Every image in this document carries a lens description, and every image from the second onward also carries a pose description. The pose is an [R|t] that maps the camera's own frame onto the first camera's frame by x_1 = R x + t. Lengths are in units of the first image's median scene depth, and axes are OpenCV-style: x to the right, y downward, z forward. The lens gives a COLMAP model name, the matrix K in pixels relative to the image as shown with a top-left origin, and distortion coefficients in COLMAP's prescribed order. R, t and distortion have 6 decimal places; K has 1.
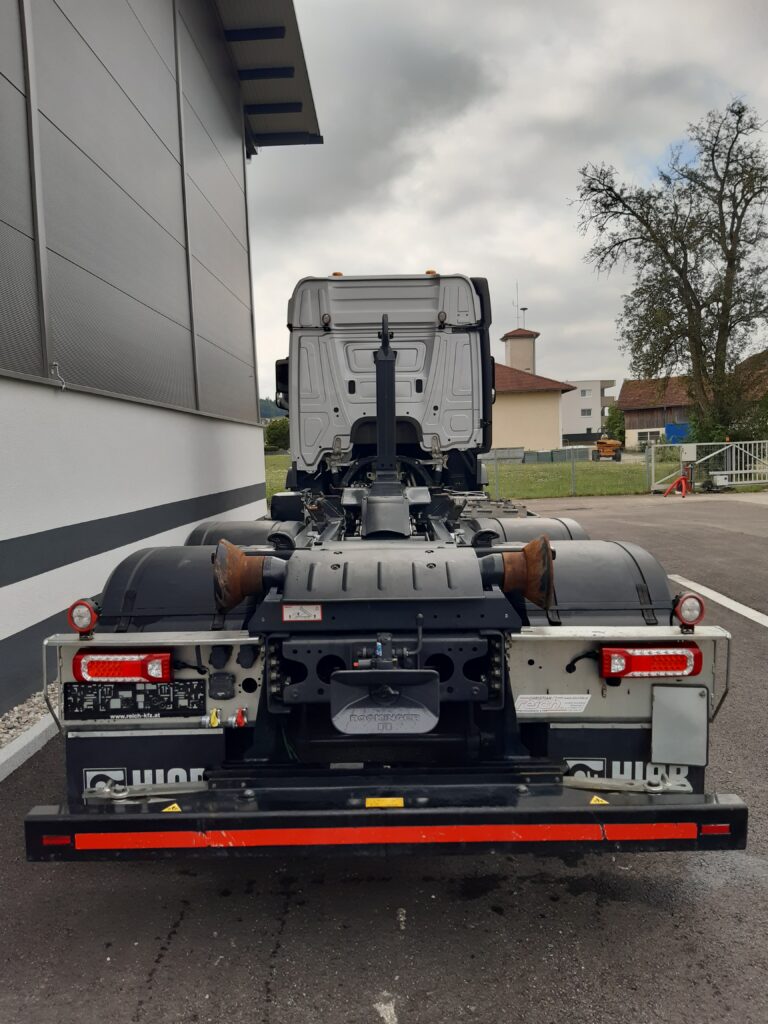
lens RADIAL K [[806.9, 0, 384.3], [0, 806.9, 511.4], [0, 0, 1]] dist [0.043673, -0.067208]
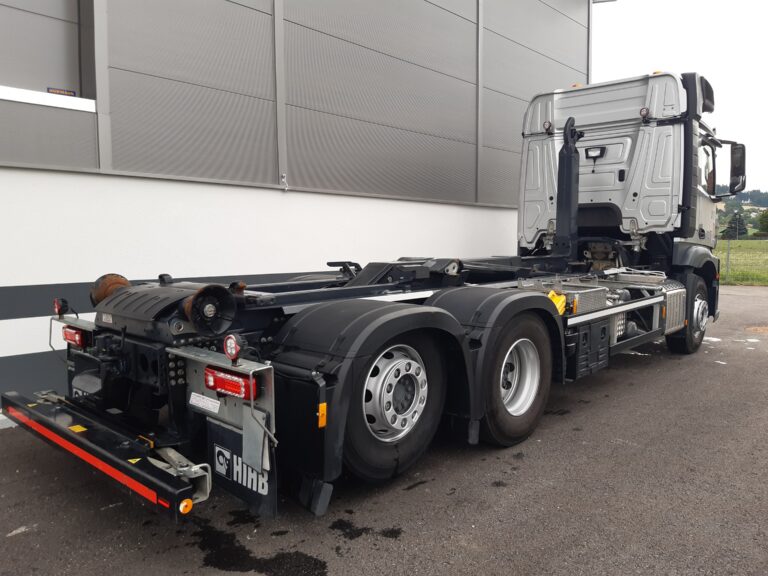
lens RADIAL K [[605.2, 0, 355.8], [0, 605.2, 276.9], [0, 0, 1]] dist [0.043673, -0.067208]
pose [[0.734923, 0.067098, -0.674823, 0.351440], [-0.067688, 0.997382, 0.025453, -0.009937], [0.674764, 0.026971, 0.737541, 0.118173]]
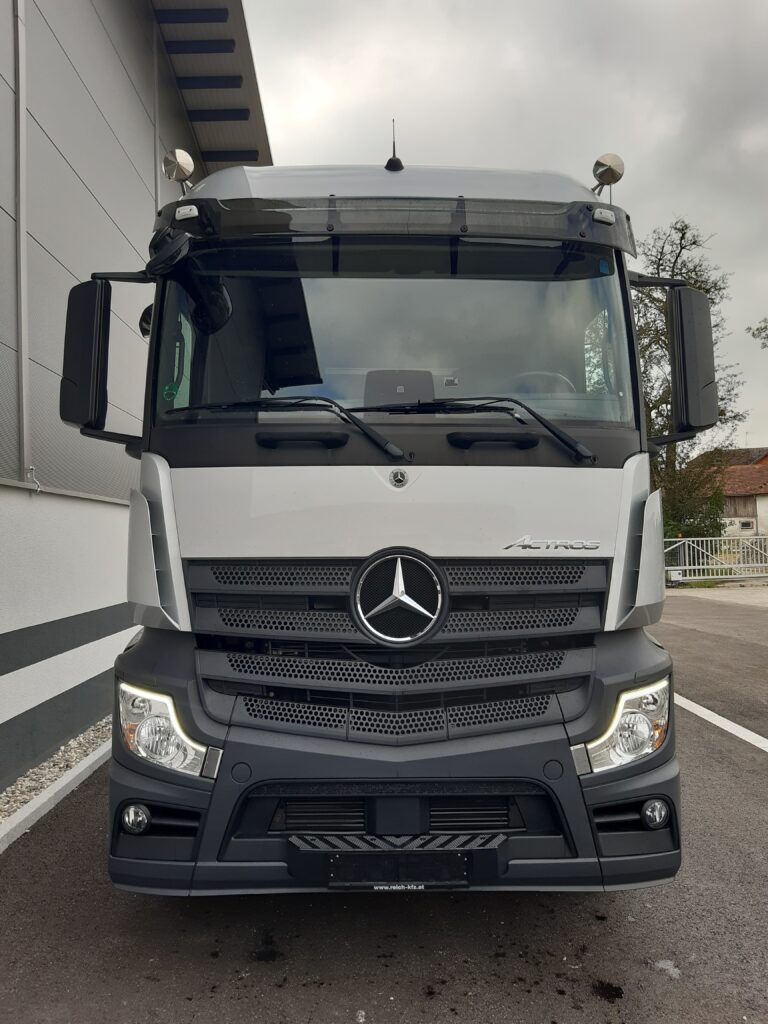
lens RADIAL K [[806.9, 0, 383.2], [0, 806.9, 515.3], [0, 0, 1]] dist [0.043673, -0.067208]
pose [[0.998874, 0.011898, 0.045932, -0.002800], [-0.006900, 0.994184, -0.107472, -0.013151], [-0.046944, 0.107034, 0.993146, -0.046153]]
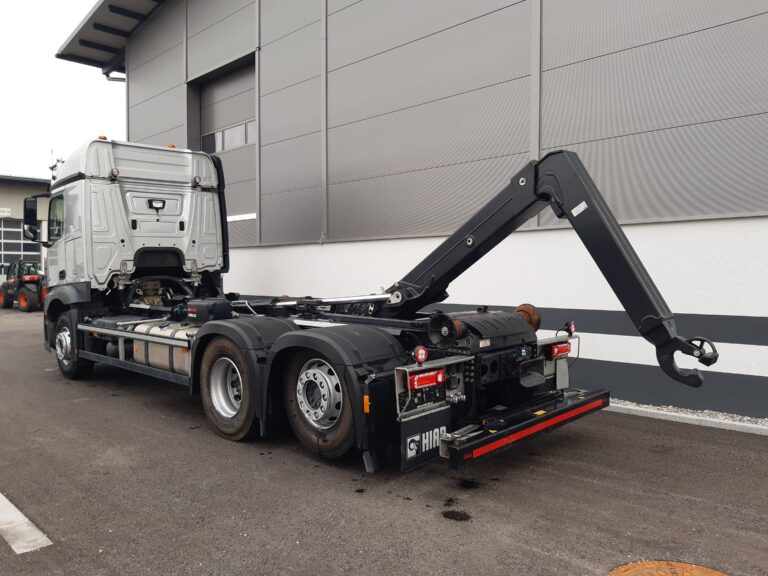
lens RADIAL K [[605.2, 0, 385.4], [0, 605.2, 287.2], [0, 0, 1]] dist [0.043673, -0.067208]
pose [[0.699104, -0.027340, 0.714497, -0.465963], [0.062712, 0.997762, -0.023181, -0.001450], [-0.712265, 0.061013, 0.699254, 0.007514]]
